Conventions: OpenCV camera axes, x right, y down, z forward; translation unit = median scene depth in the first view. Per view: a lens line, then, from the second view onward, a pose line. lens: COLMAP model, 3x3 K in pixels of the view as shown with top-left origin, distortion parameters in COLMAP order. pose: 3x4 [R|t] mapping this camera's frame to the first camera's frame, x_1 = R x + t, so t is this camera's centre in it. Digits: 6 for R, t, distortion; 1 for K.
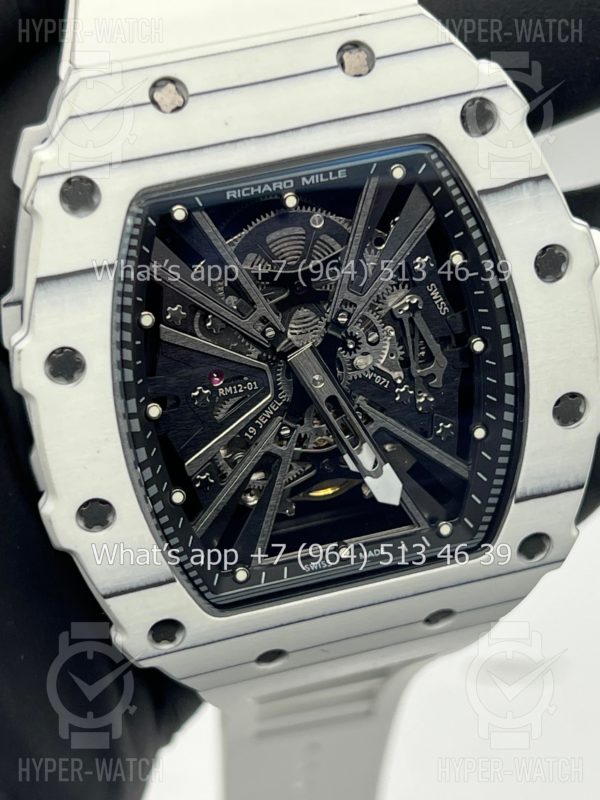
lens RADIAL K [[1867.0, 0, 300.0], [0, 1867.0, 400.0], [0, 0, 1]] dist [0.203703, -0.042571]
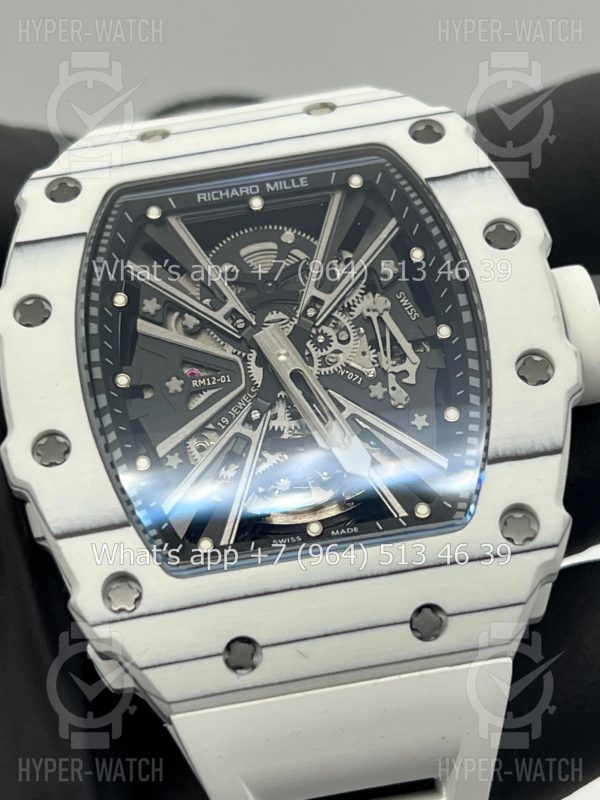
lens RADIAL K [[1867.0, 0, 300.0], [0, 1867.0, 400.0], [0, 0, 1]] dist [0.203703, -0.042571]
pose [[0.975509, -0.097570, -0.197133, 0.218261], [-0.047048, 0.782934, -0.620323, 0.643725], [0.214867, 0.614405, 0.759169, 0.233805]]
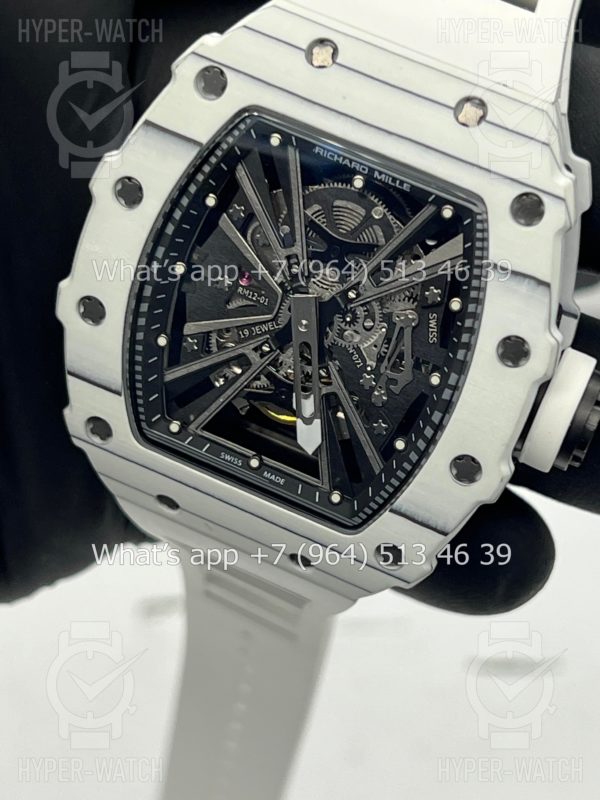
lens RADIAL K [[1867.0, 0, 300.0], [0, 1867.0, 400.0], [0, 0, 1]] dist [0.203703, -0.042571]
pose [[0.776324, 0.564606, -0.280254, 0.366104], [-0.563412, 0.820910, 0.093133, -0.080177], [0.282646, 0.085597, 0.955397, -0.133344]]
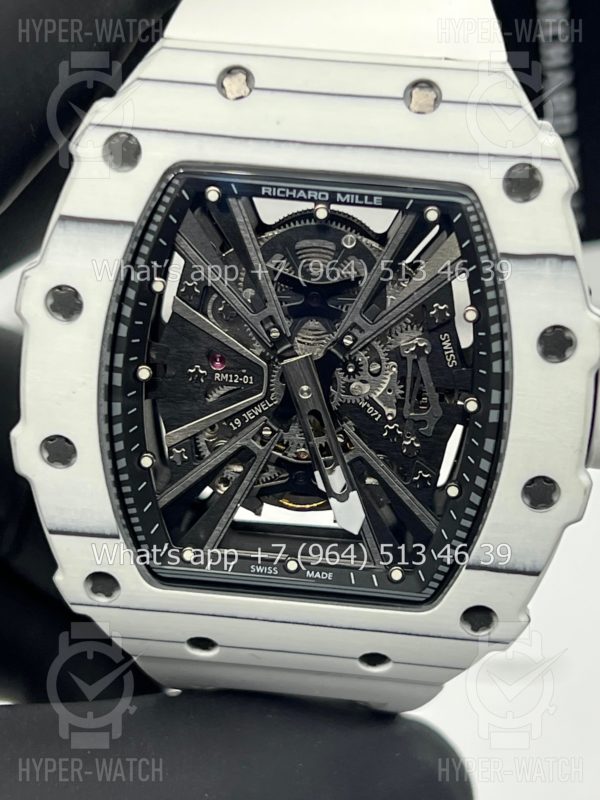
lens RADIAL K [[1867.0, 0, 300.0], [0, 1867.0, 400.0], [0, 0, 1]] dist [0.203703, -0.042571]
pose [[0.937726, 0.283204, -0.201161, 0.211682], [-0.291420, 0.956522, -0.011835, 0.006944], [0.189063, 0.069720, 0.979487, 0.002334]]
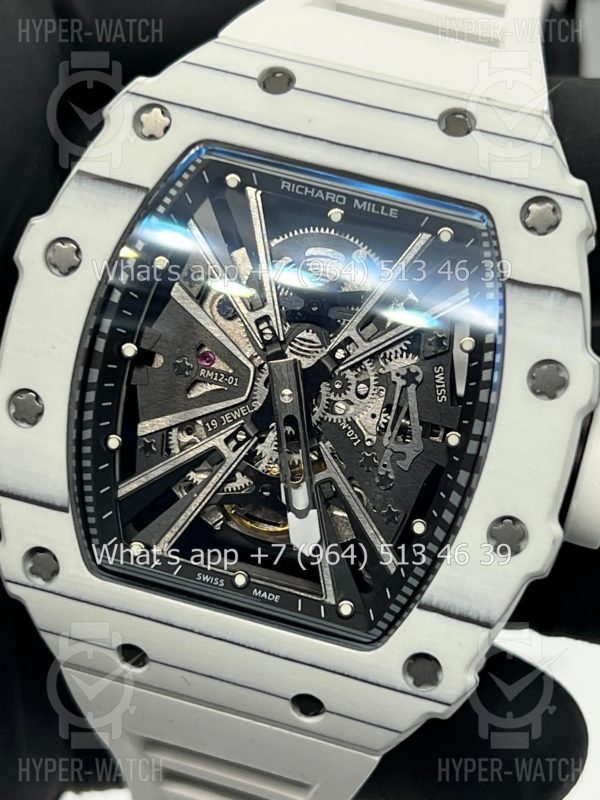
lens RADIAL K [[1867.0, 0, 300.0], [0, 1867.0, 400.0], [0, 0, 1]] dist [0.203703, -0.042571]
pose [[0.858564, 0.393381, -0.328815, 0.339528], [-0.470404, 0.859486, -0.200012, 0.185184], [0.203931, 0.326399, 0.922971, 0.089399]]
